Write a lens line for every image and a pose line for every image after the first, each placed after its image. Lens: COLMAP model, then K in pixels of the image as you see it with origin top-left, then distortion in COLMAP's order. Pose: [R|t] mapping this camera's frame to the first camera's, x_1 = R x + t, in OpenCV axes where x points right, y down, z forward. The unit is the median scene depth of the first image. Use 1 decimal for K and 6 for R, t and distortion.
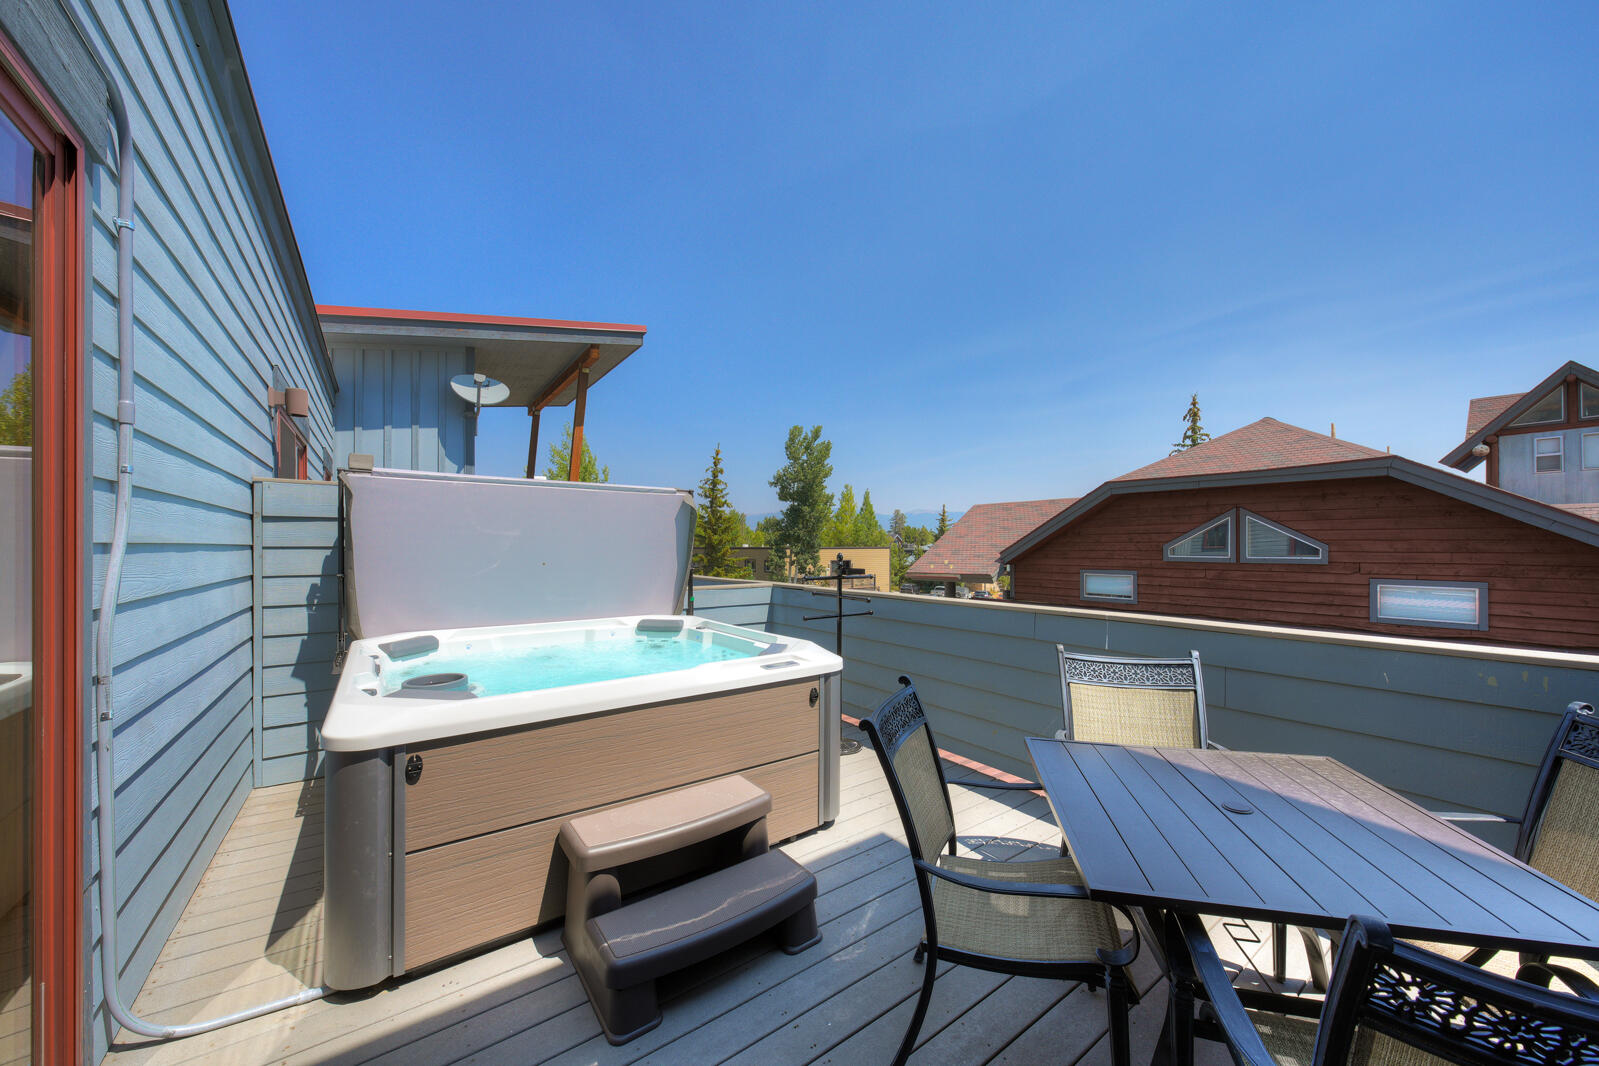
lens RADIAL K [[579.7, 0, 801.4], [0, 579.7, 545.9], [0, 0, 1]] dist [-0.001702, -0.000315]
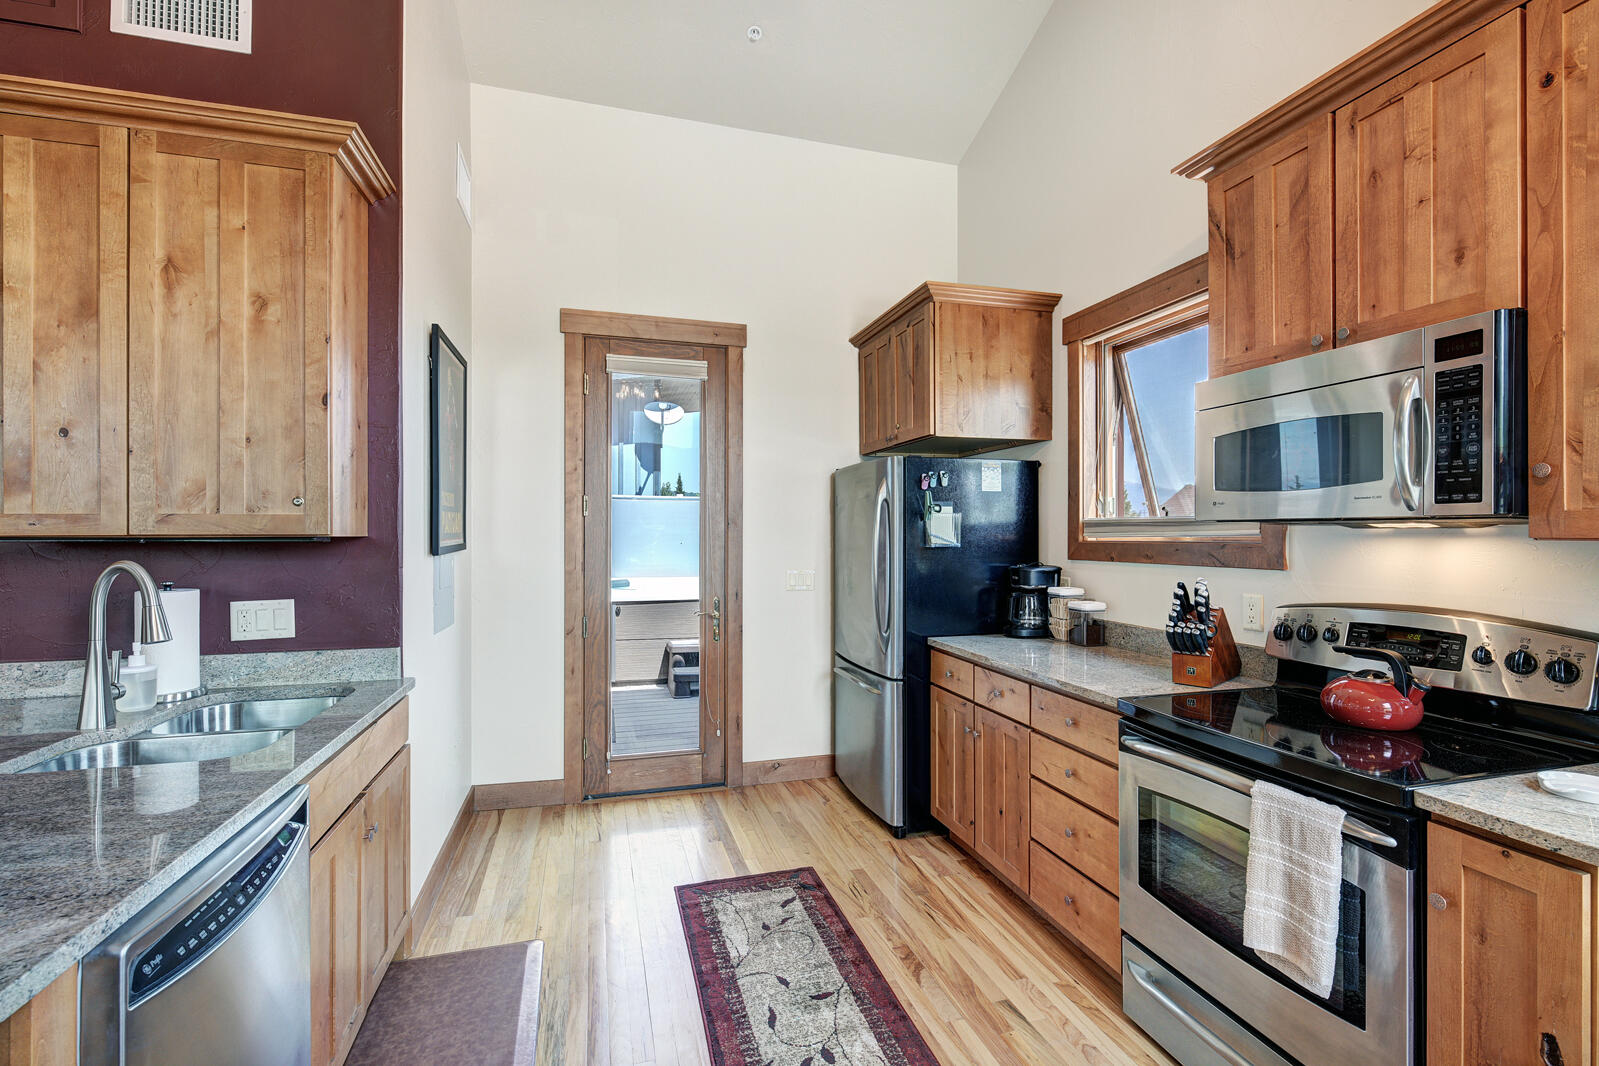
lens RADIAL K [[717.8, 0, 799.5], [0, 717.8, 533.0], [0, 0, 1]] dist [-0.001095, 0.000472]
pose [[0.940285, -0.001913, -0.340382, 0.772255], [0.001826, 0.999998, -0.000576, 0.001846], [0.340383, -0.000080, 0.940287, -1.134455]]
